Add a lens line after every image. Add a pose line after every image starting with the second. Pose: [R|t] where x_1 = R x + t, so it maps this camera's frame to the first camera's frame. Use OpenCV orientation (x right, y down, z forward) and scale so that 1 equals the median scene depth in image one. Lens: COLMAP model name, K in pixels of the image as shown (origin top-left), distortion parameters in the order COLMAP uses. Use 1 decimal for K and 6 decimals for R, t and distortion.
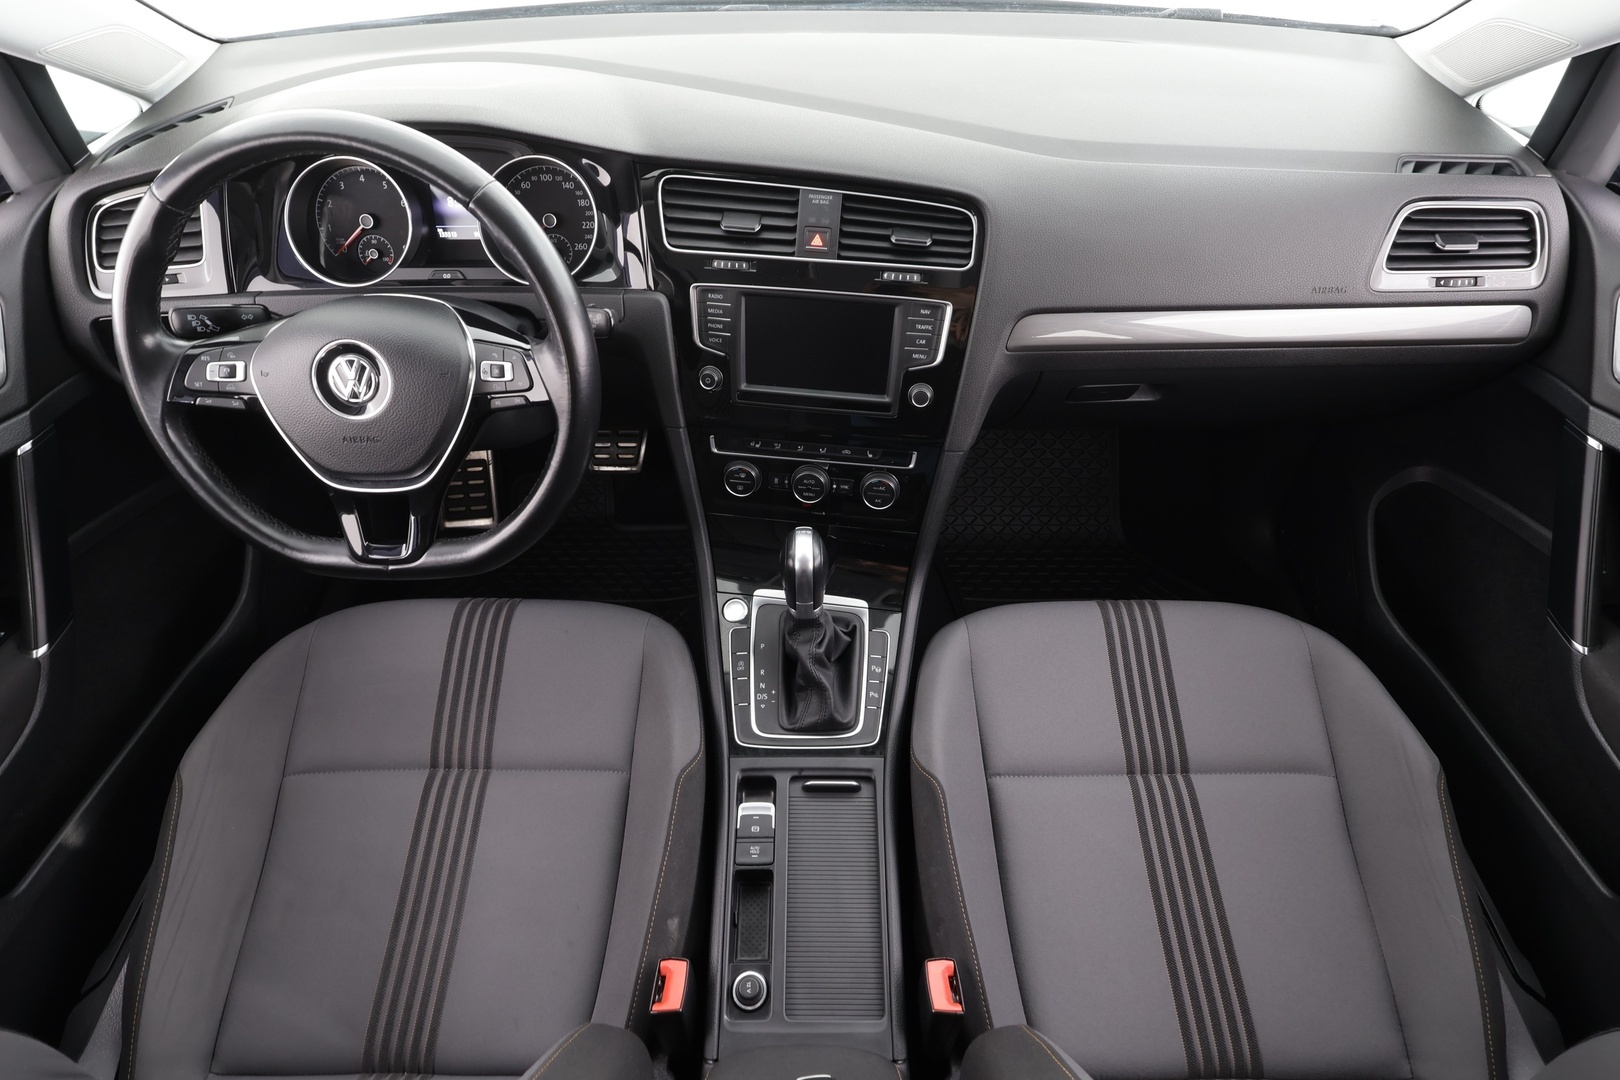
lens RADIAL K [[855.6, 0, 817.9], [0, 855.6, 542.2], [0, 0, 1]] dist [-0.002358, -0.000148]
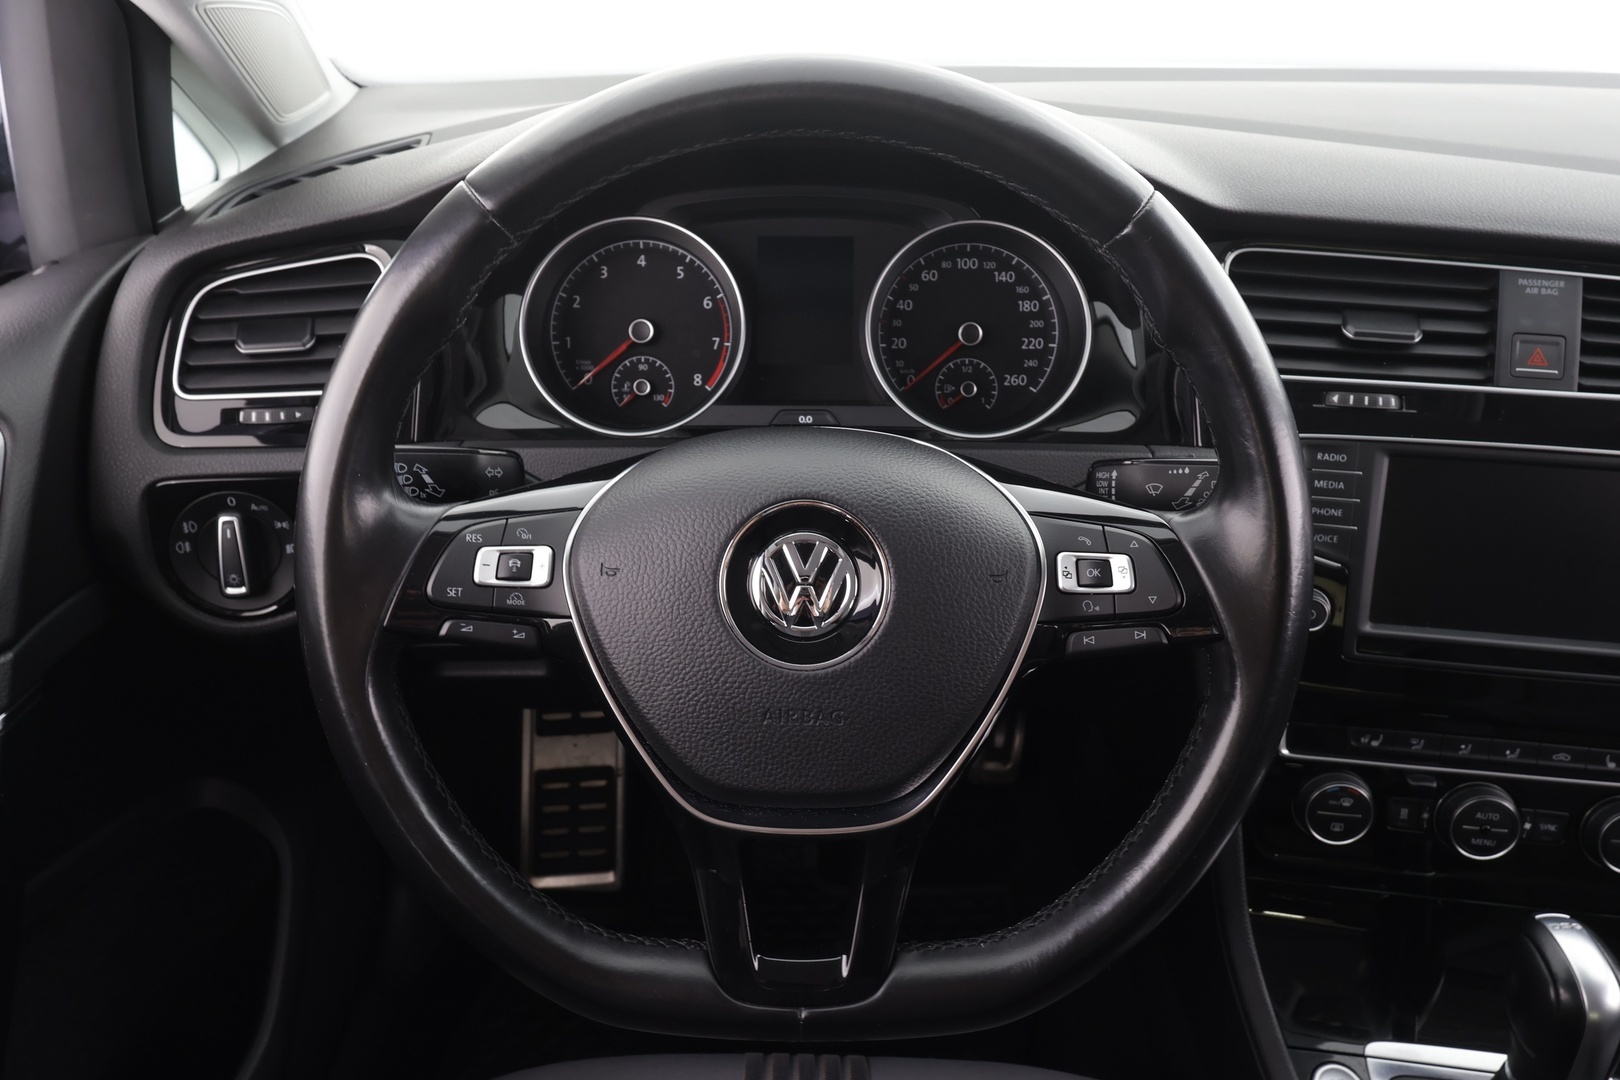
lens RADIAL K [[1189.7, 0, 805.2], [0, 1189.7, 540.4], [0, 0, 1]] dist [-0.003239, 0.000668]
pose [[0.999914, 0.011823, 0.005703, -0.450718], [-0.009692, 0.957991, -0.286636, -0.023965], [-0.008853, 0.286556, 0.958023, 0.312245]]
